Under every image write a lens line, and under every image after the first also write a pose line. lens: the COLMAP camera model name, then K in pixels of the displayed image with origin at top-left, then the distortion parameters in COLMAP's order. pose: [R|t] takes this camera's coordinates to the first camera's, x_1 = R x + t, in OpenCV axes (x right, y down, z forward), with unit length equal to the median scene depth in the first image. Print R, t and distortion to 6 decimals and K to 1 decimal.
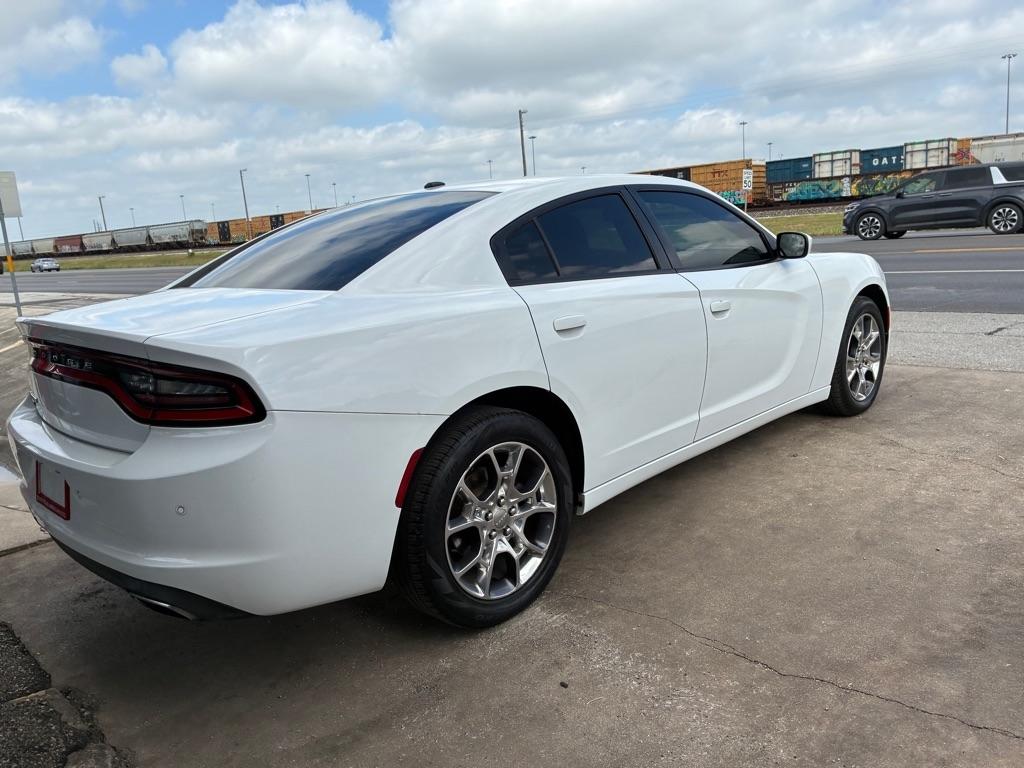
lens RADIAL K [[780.6, 0, 498.4], [0, 780.6, 368.7], [0, 0, 1]] dist [0.048805, -0.065880]
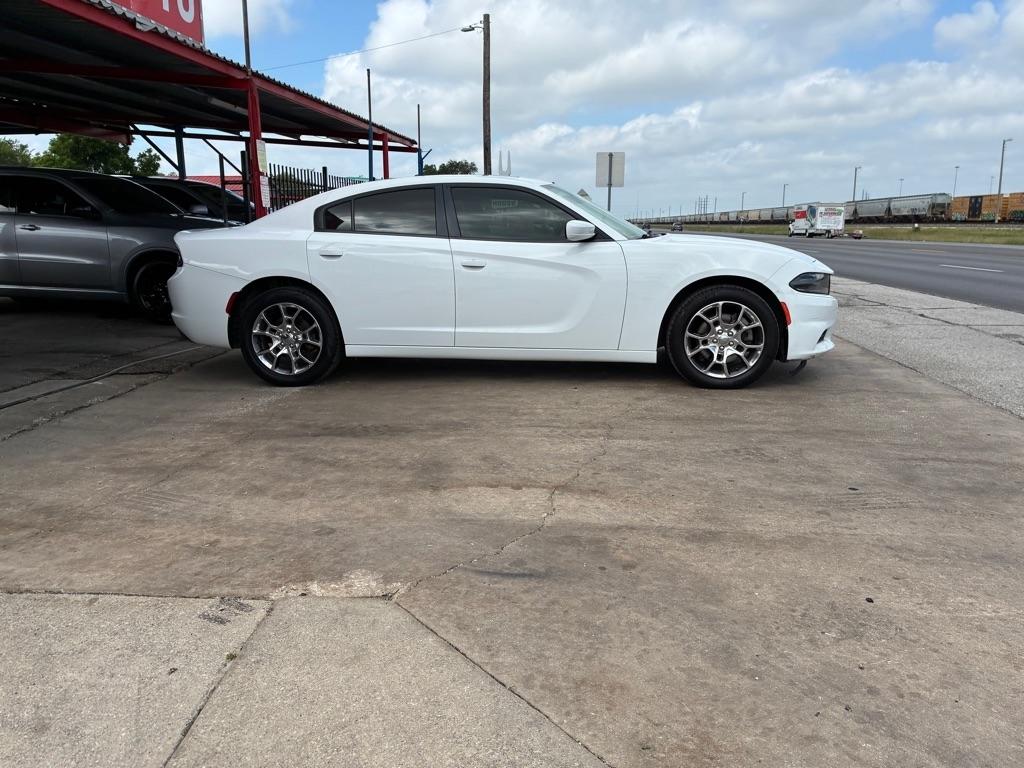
lens RADIAL K [[780.6, 0, 502.6], [0, 780.6, 390.6], [0, 0, 1]] dist [0.048805, -0.065880]
pose [[0.621726, 0.227326, -0.749519, 1.526836], [-0.180261, 0.972795, 0.145518, -0.067730], [0.762209, 0.044637, 0.645790, 0.048618]]
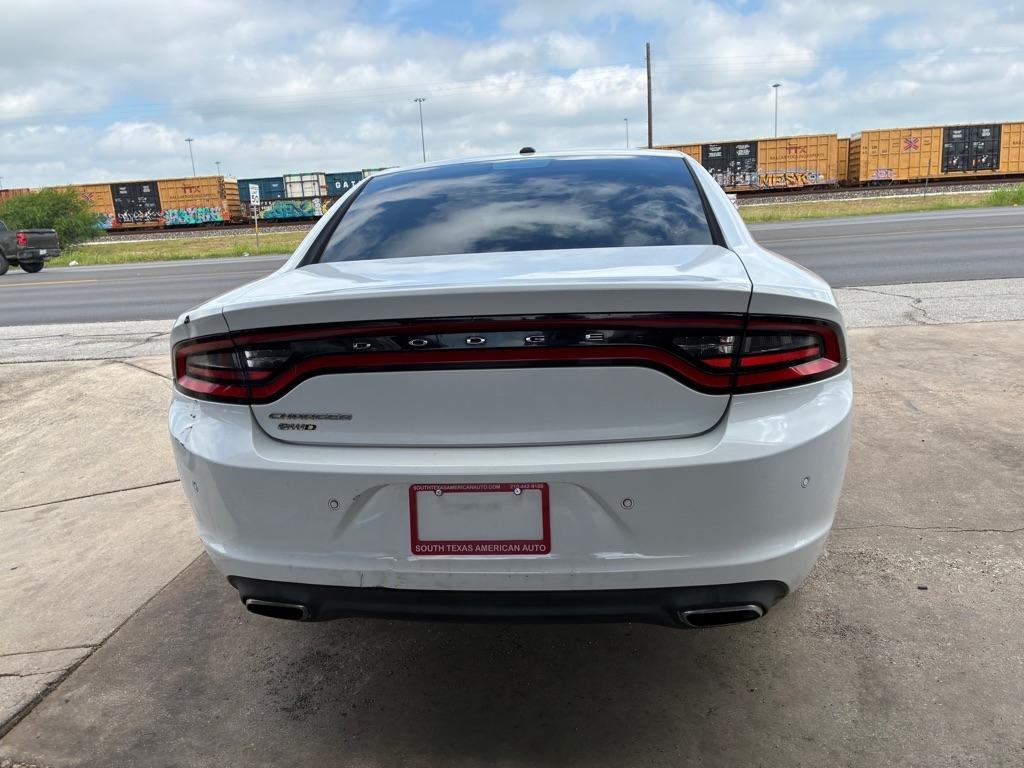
lens RADIAL K [[780.6, 0, 498.2], [0, 780.6, 380.6], [0, 0, 1]] dist [0.048805, -0.065880]
pose [[0.788198, -0.107733, 0.605919, -0.691193], [0.113597, 0.993109, 0.028806, 0.003679], [-0.604847, 0.046126, 0.795004, 0.299741]]
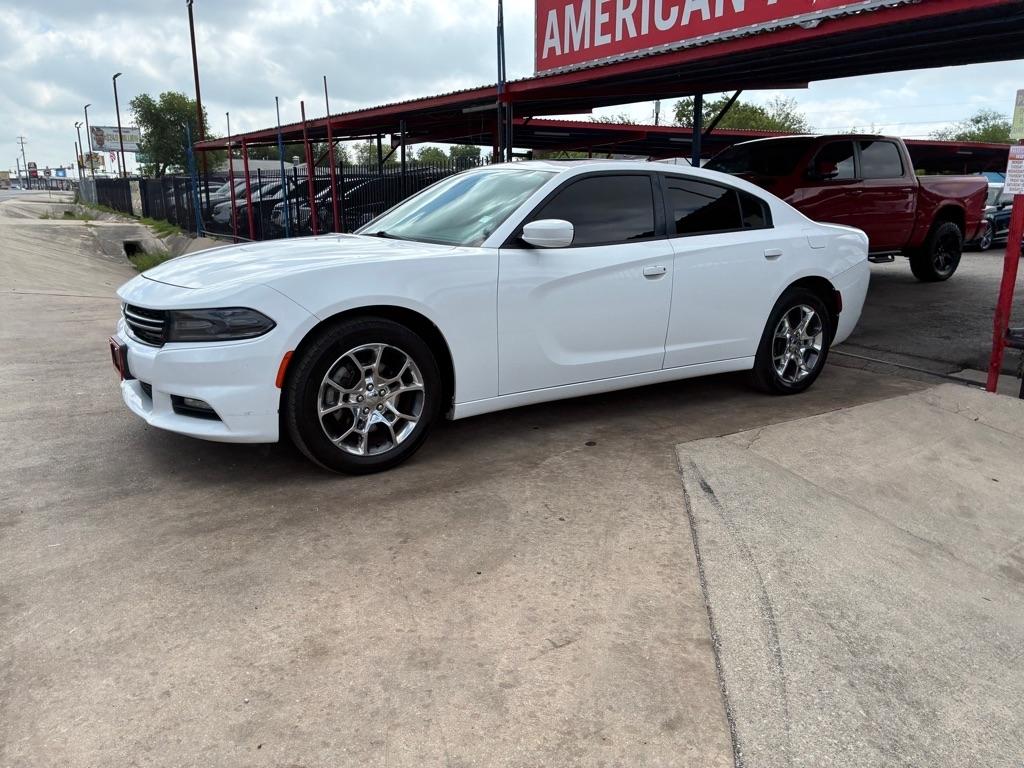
lens RADIAL K [[780.6, 0, 502.1], [0, 780.6, 384.2], [0, 0, 1]] dist [0.048805, -0.065880]
pose [[-0.978741, 0.013320, 0.204669, -0.114682], [0.093806, 0.916476, 0.388938, -0.464791], [-0.182394, 0.399869, -0.898241, 2.606156]]
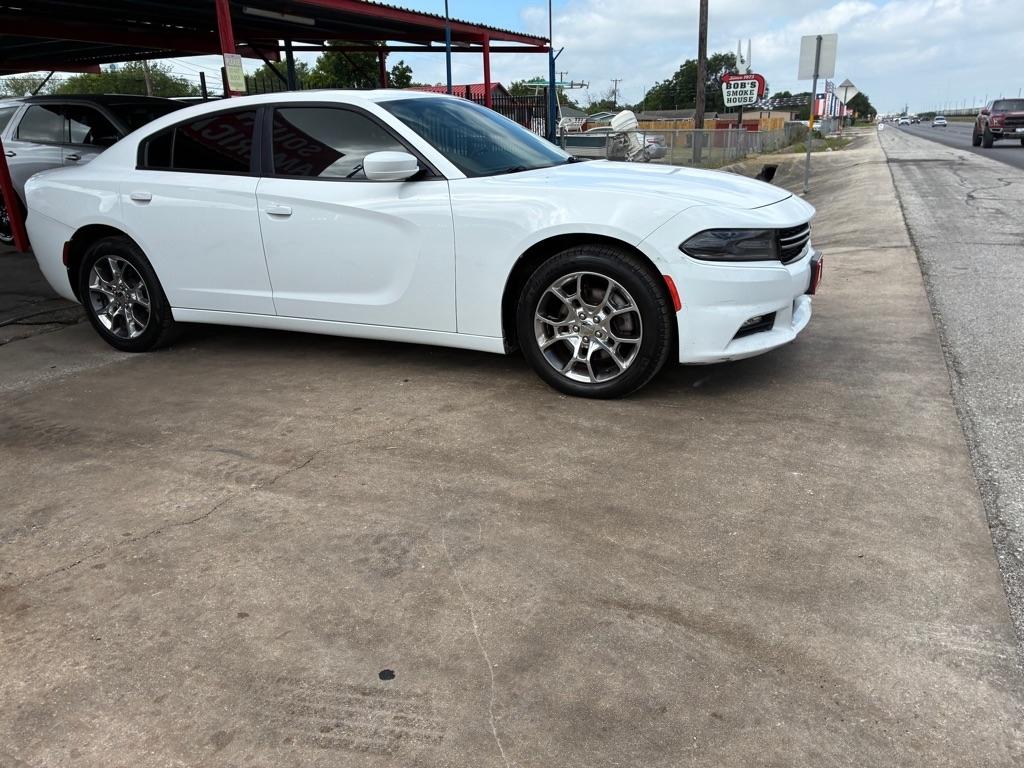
lens RADIAL K [[780.6, 0, 506.3], [0, 780.6, 384.5], [0, 0, 1]] dist [0.048805, -0.065880]
pose [[0.342535, 0.342160, -0.874983, 1.525649], [-0.160442, 0.938947, 0.304364, -0.247365], [0.925704, 0.036129, 0.376519, 0.870038]]
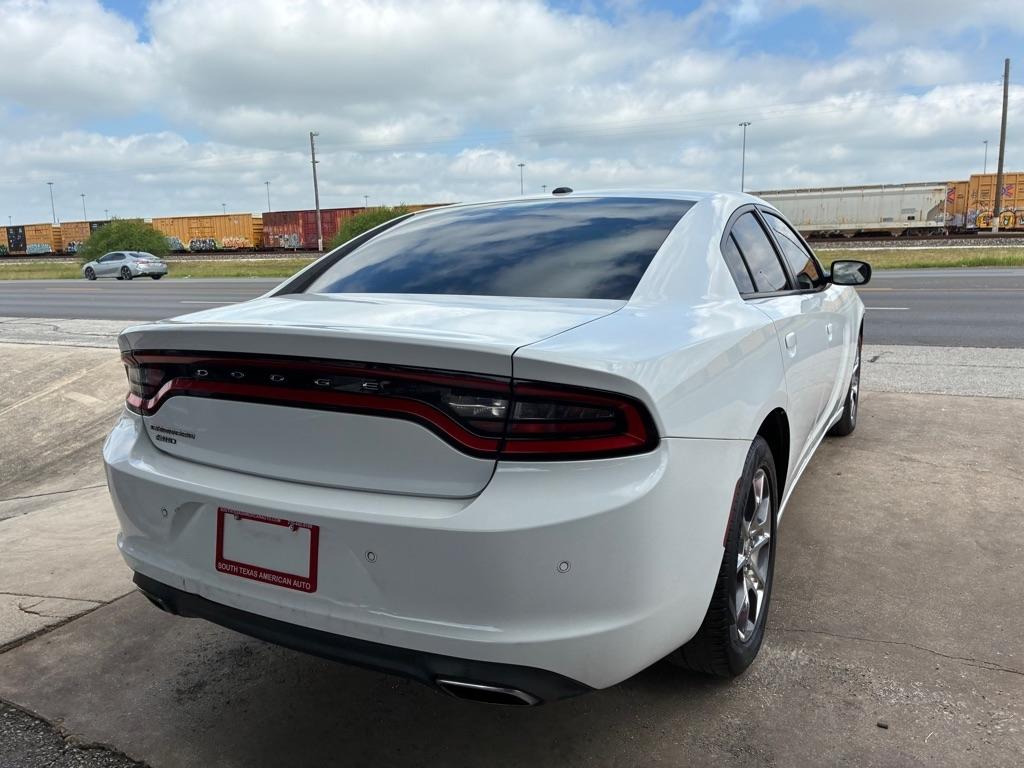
lens RADIAL K [[780.6, 0, 521.2], [0, 780.6, 384.6], [0, 0, 1]] dist [0.048805, -0.065880]
pose [[0.953803, -0.005193, 0.300388, -0.397492], [0.010808, 0.999796, -0.017036, 0.006087], [-0.300238, 0.019495, 0.953665, 0.151090]]
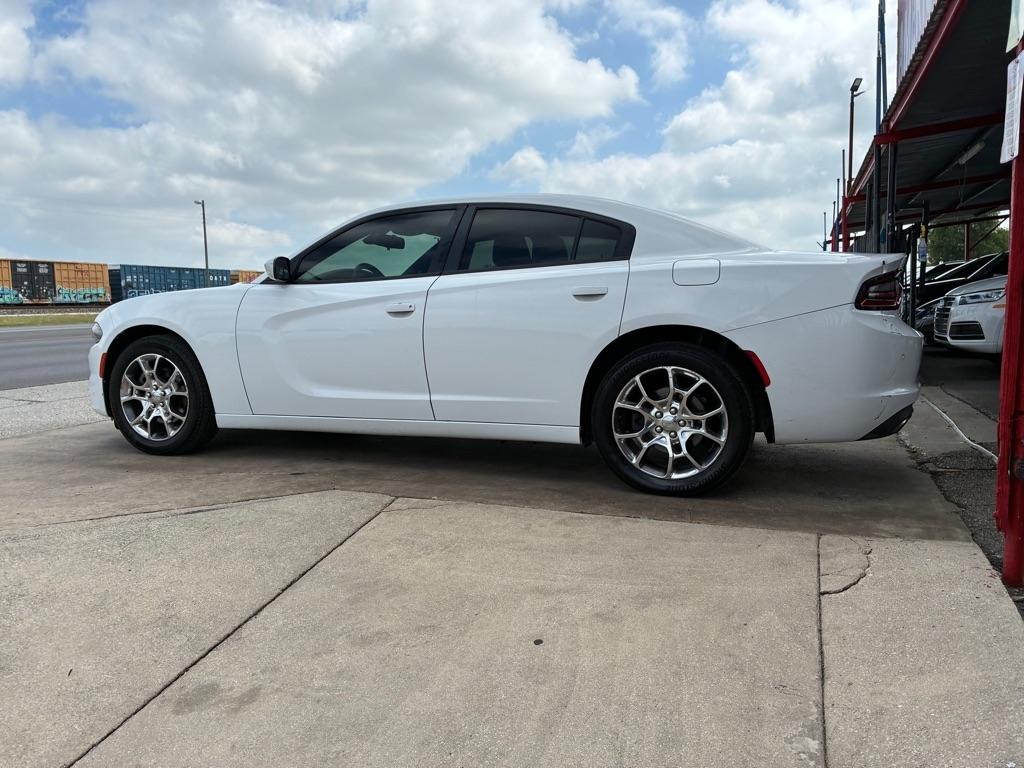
lens RADIAL K [[780.6, 0, 508.4], [0, 780.6, 383.9], [0, 0, 1]] dist [0.048805, -0.065880]
pose [[-0.405605, -0.017845, 0.913874, -1.223360], [0.210118, 0.971214, 0.112221, -0.110070], [-0.889570, 0.237539, -0.390180, 1.705956]]
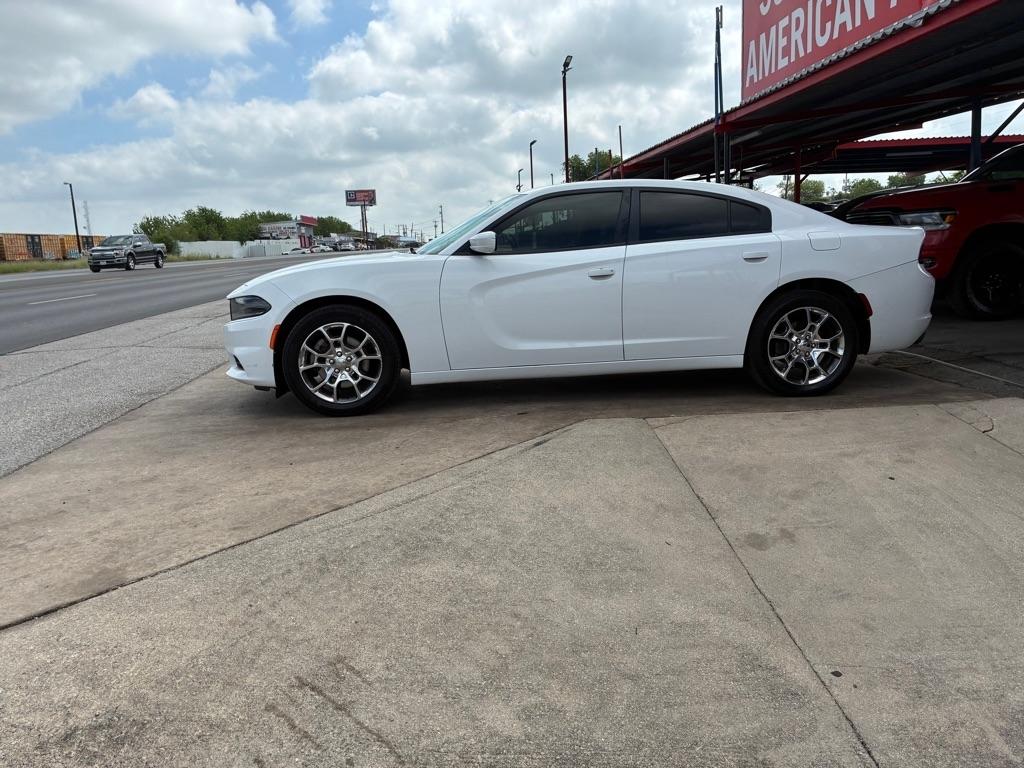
lens RADIAL K [[780.6, 0, 513.5], [0, 780.6, 387.7], [0, 0, 1]] dist [0.048805, -0.065880]
pose [[-0.752953, -0.020032, 0.657769, -0.929549], [0.206724, 0.941738, 0.265319, -0.338143], [-0.624761, 0.335750, -0.704944, 2.558879]]
